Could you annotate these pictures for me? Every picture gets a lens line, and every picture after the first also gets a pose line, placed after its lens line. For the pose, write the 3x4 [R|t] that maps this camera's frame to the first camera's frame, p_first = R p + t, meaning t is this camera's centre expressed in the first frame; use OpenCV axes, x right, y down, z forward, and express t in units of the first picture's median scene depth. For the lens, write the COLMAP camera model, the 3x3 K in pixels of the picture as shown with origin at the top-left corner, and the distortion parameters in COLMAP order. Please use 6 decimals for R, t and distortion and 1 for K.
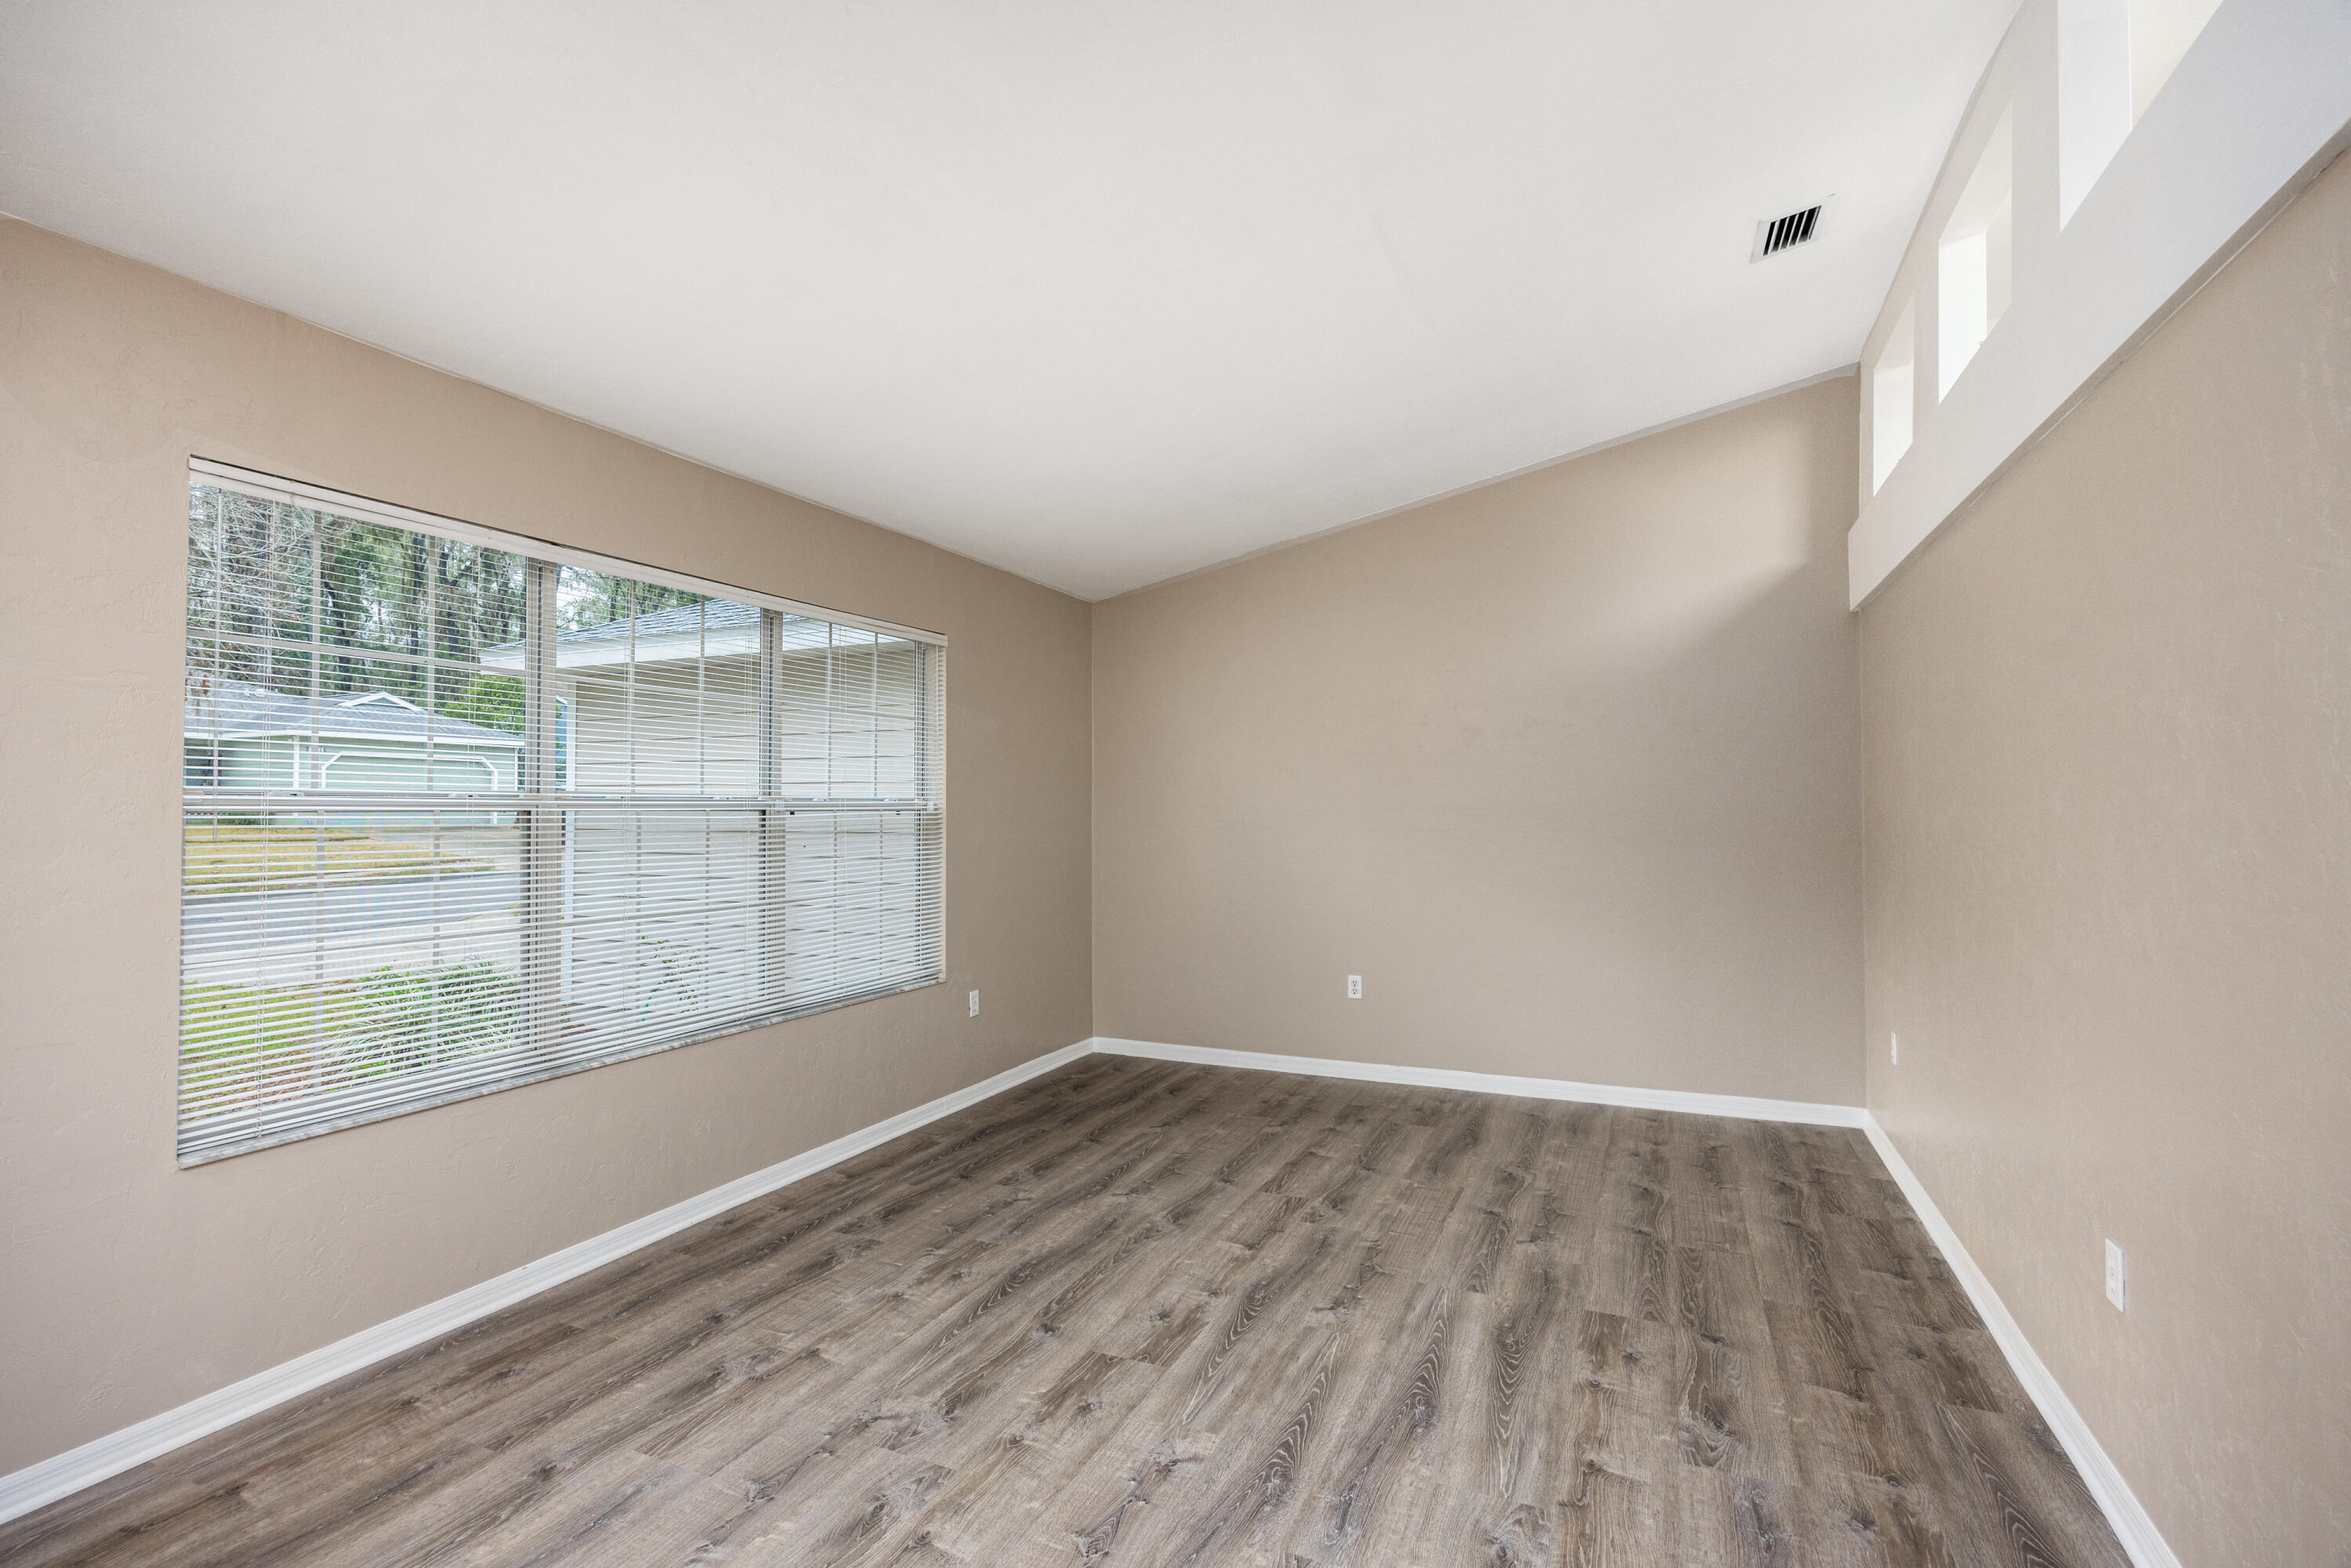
lens RADIAL K [[1092.5, 0, 1190.3], [0, 1092.5, 790.2], [0, 0, 1]] dist [-0.002354, 0.000338]
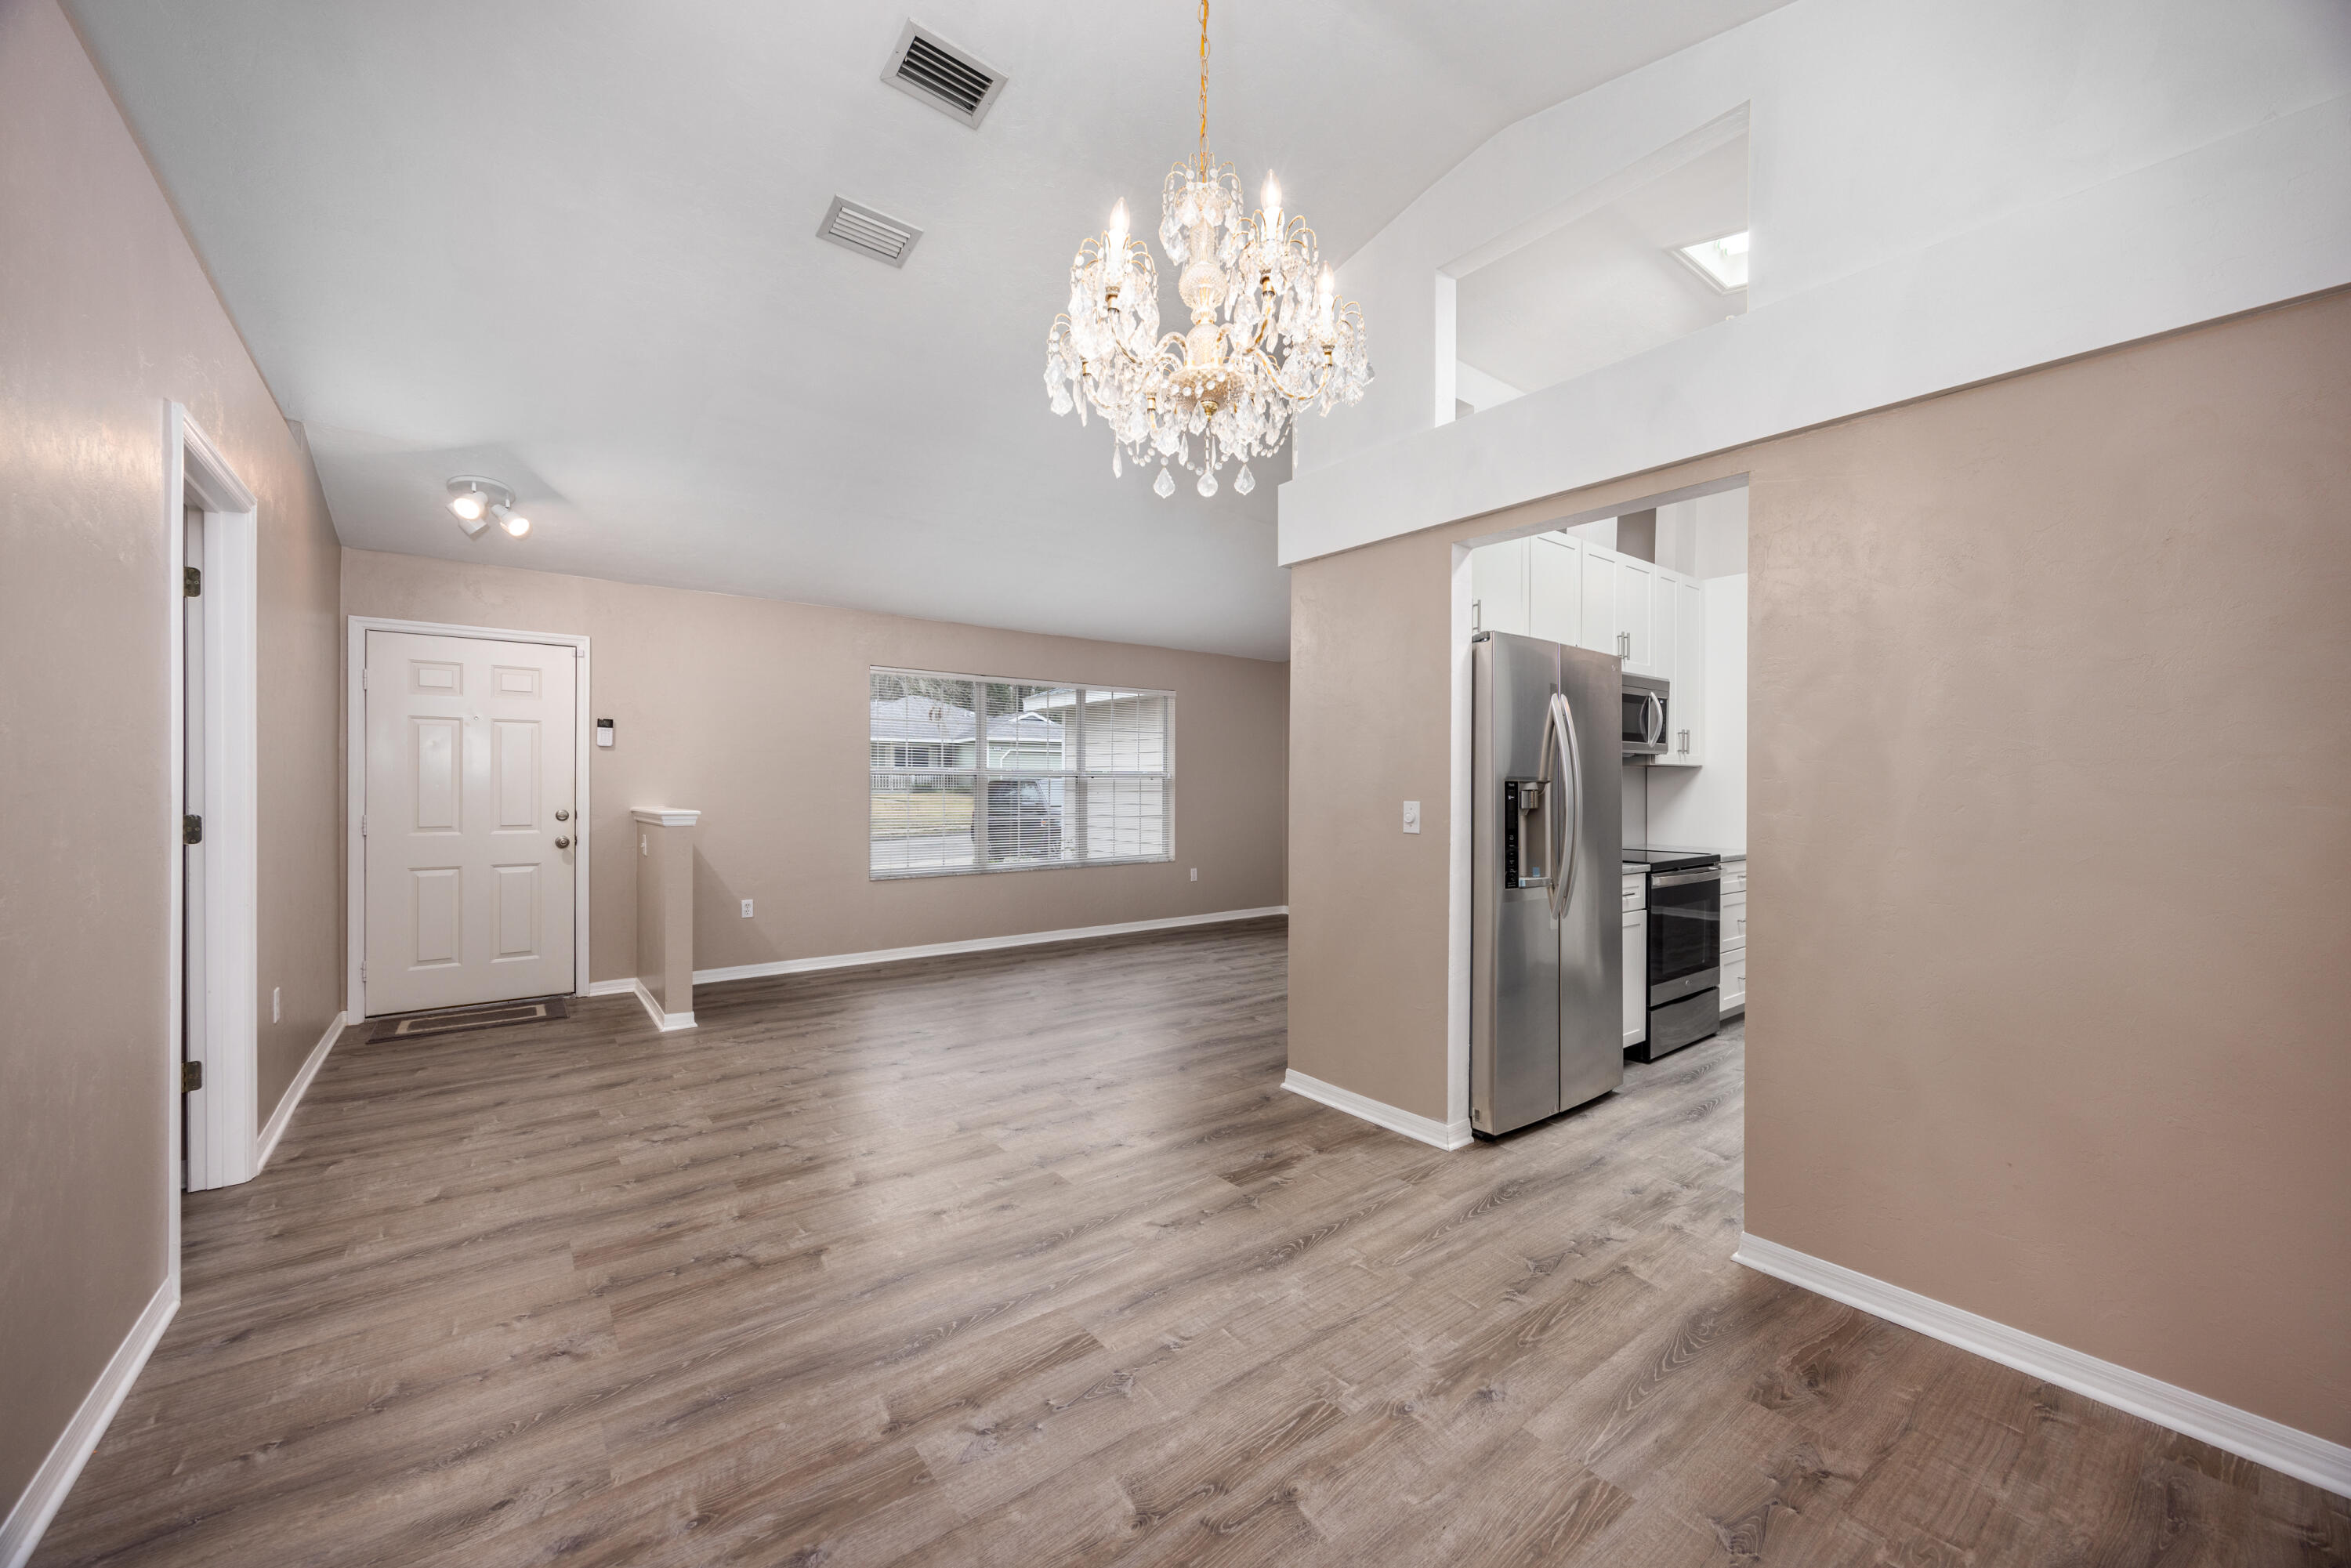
lens RADIAL K [[912.9, 0, 1175.1], [0, 912.9, 785.4], [0, 0, 1]] dist [0.001657, 0.001492]
pose [[0.872787, -0.000509, -0.488101, 0.960032], [0.008061, 0.999878, 0.013371, 0.017721], [0.488034, -0.015605, 0.872685, -0.753539]]
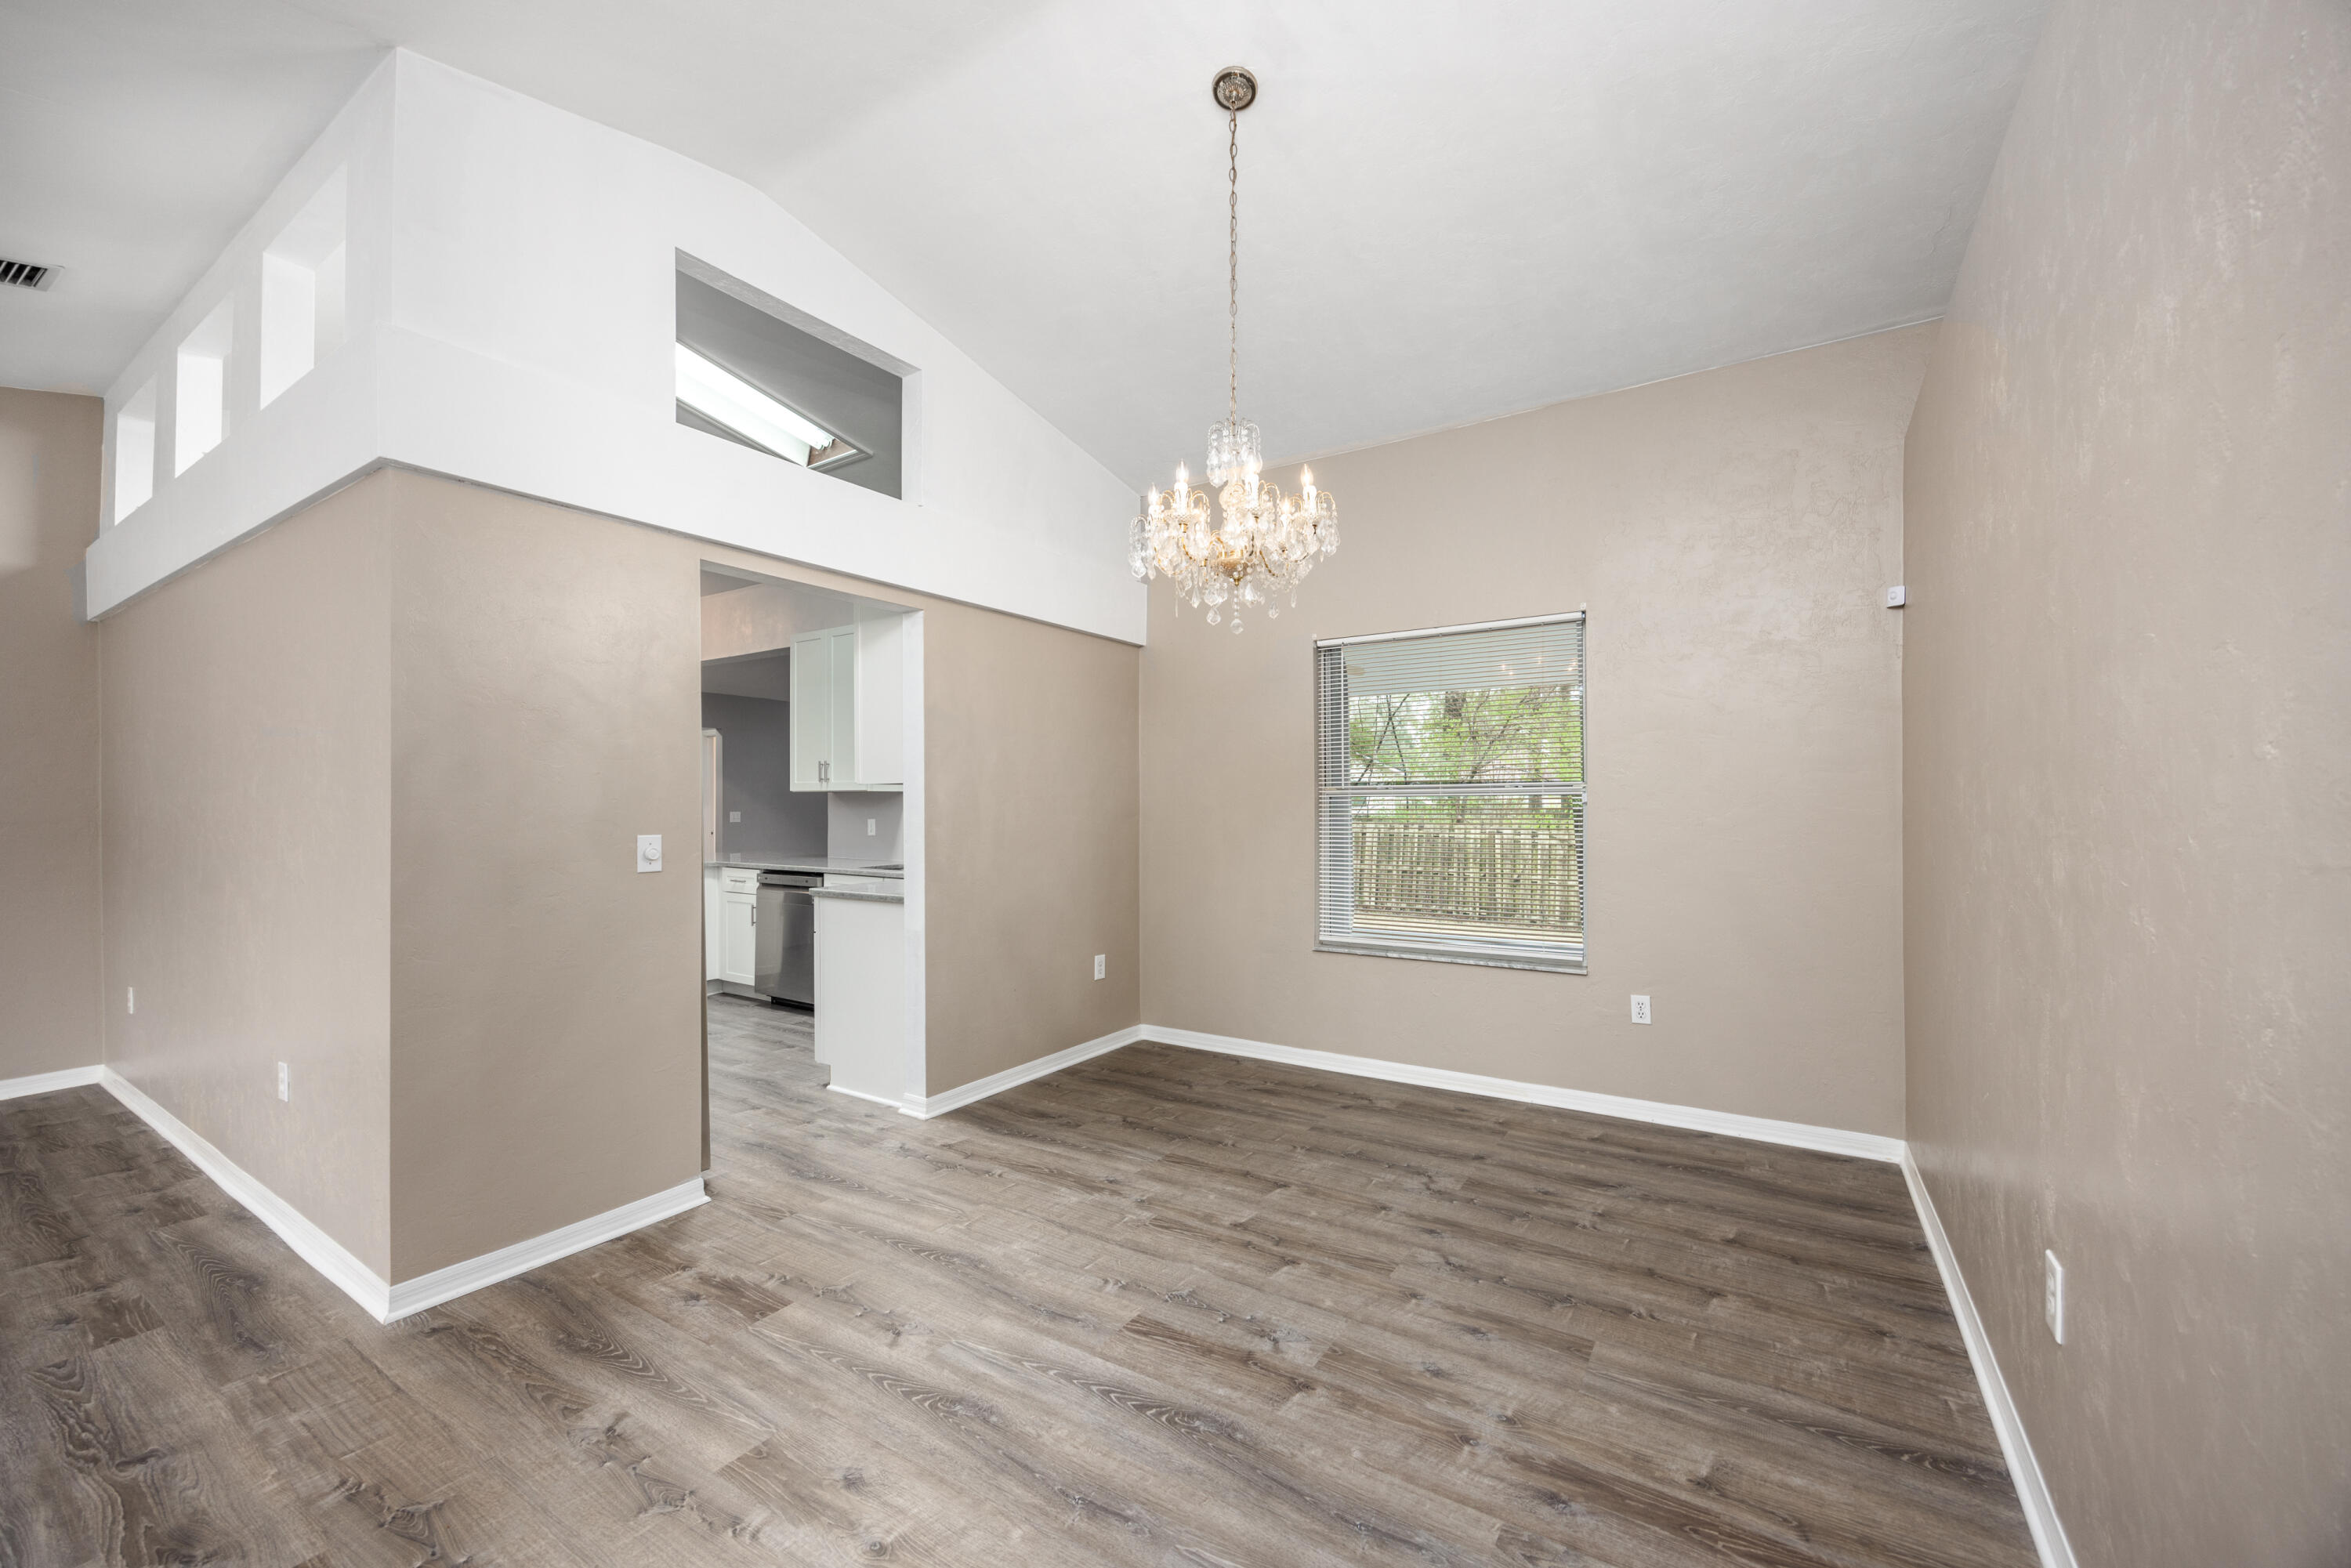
lens RADIAL K [[912.9, 0, 1146.3], [0, 912.9, 797.9], [0, 0, 1]] dist [0.001657, 0.001492]
pose [[0.183863, 0.004035, 0.982944, -0.167806], [-0.011970, 0.999927, -0.001866, 0.011378], [-0.982879, -0.011422, 0.183898, -0.336921]]
